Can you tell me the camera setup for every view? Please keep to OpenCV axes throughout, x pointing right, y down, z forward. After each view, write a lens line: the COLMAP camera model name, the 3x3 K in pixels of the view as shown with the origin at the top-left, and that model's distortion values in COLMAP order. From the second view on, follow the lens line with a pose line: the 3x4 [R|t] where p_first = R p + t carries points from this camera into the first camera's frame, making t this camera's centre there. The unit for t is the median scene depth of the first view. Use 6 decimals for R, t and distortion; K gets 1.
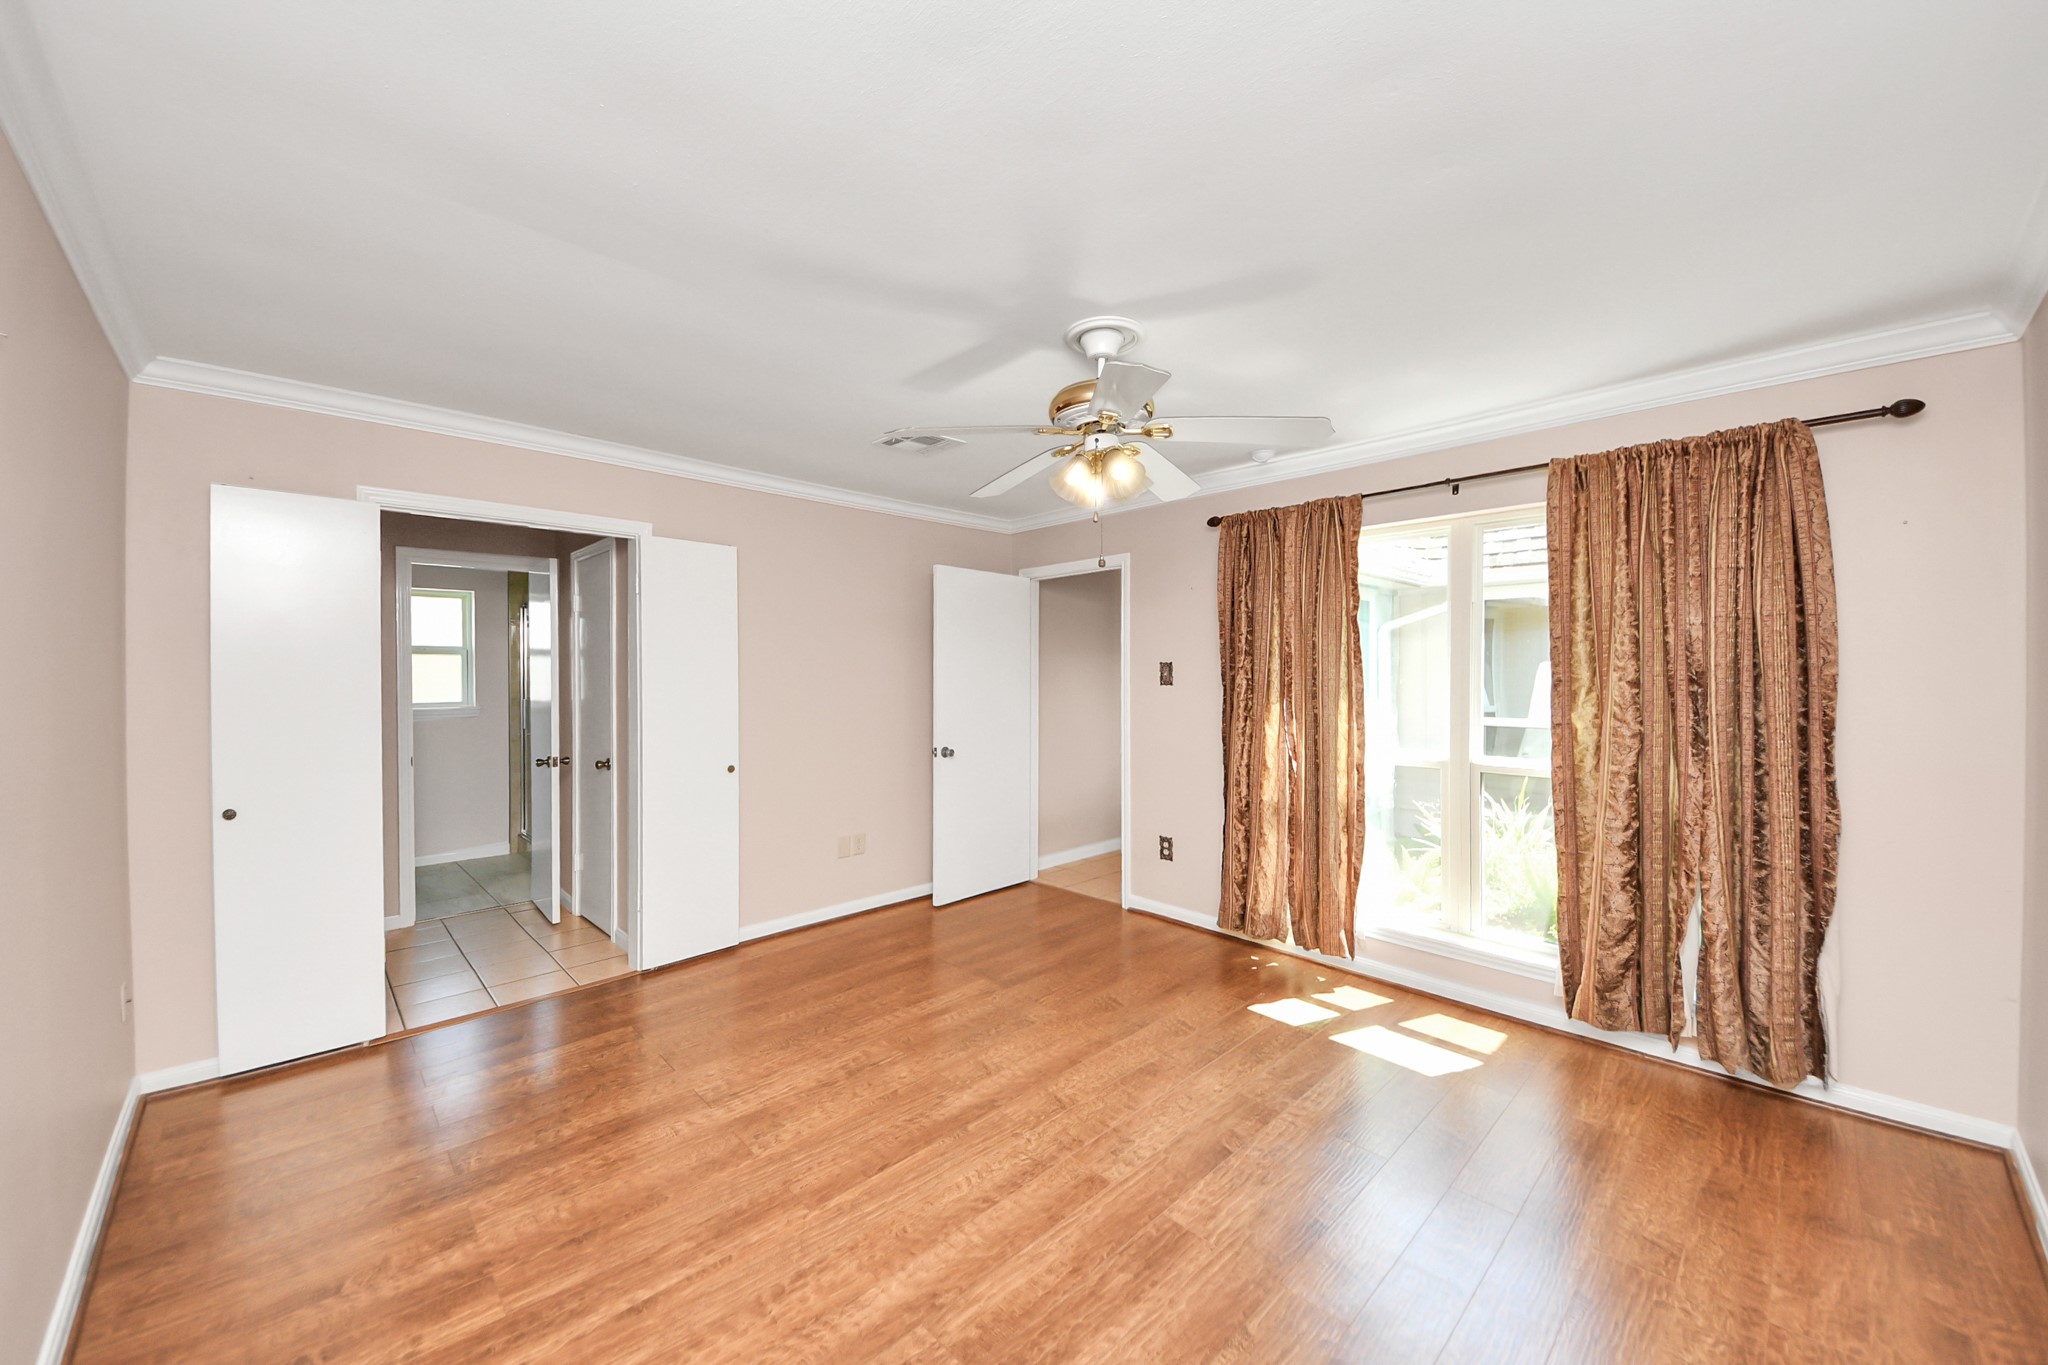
lens RADIAL K [[756.0, 0, 1024.0], [0, 756.0, 682.5], [0, 0, 1]] dist [0.061738, -0.038306]
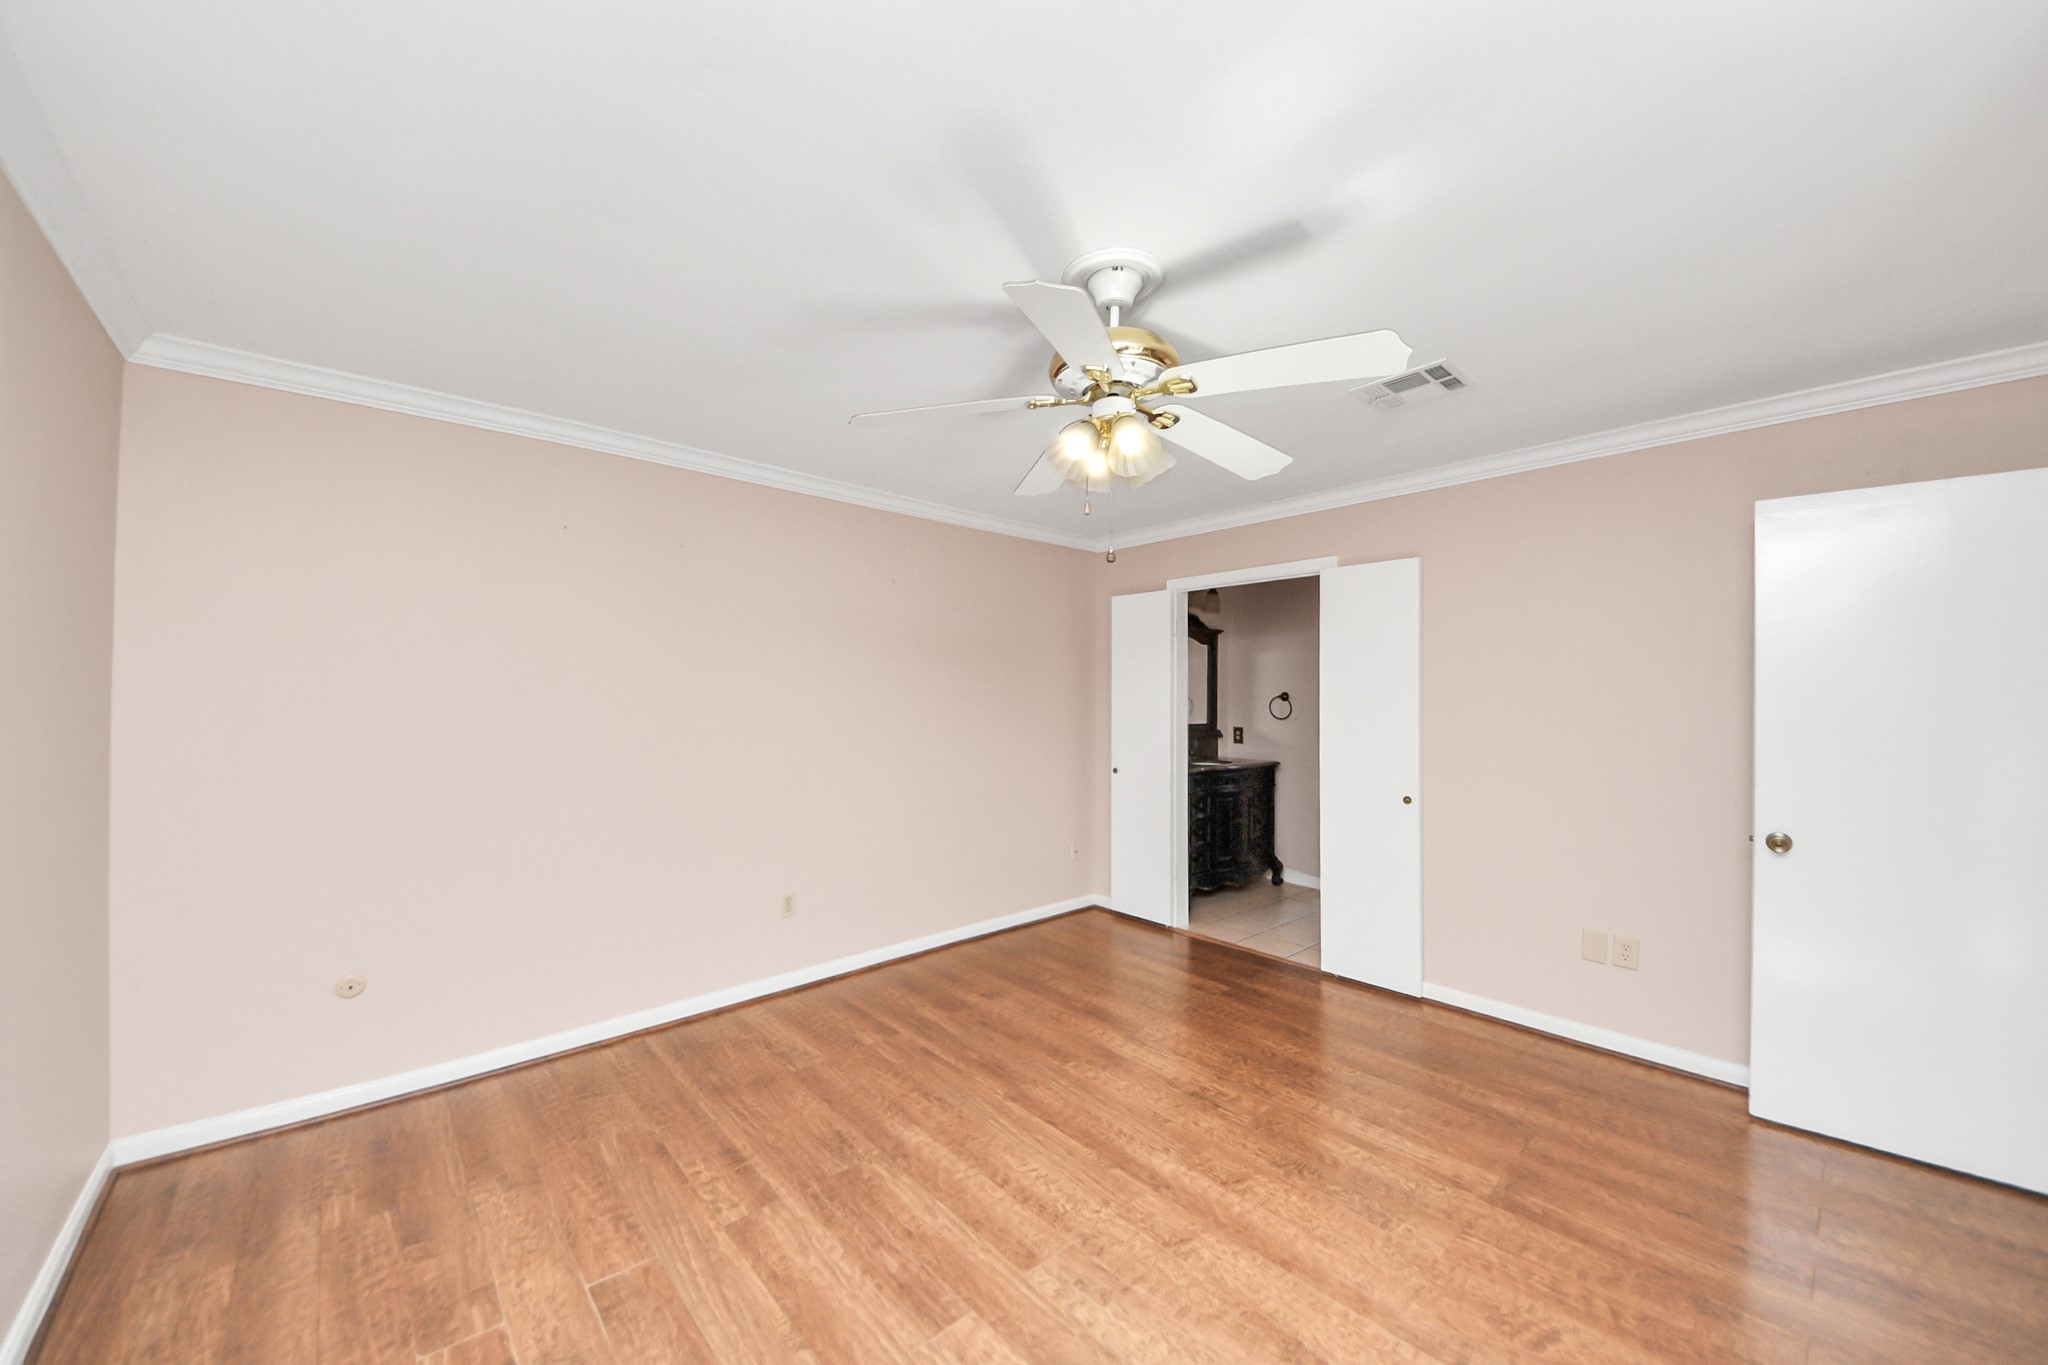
lens RADIAL K [[756.0, 0, 1024.0], [0, 756.0, 682.5], [0, 0, 1]] dist [0.061738, -0.038306]
pose [[-0.041125, -0.017478, -0.999001, 0.867421], [-0.015369, 0.999740, -0.016858, -0.008934], [0.999036, 0.014660, -0.041383, 0.882008]]
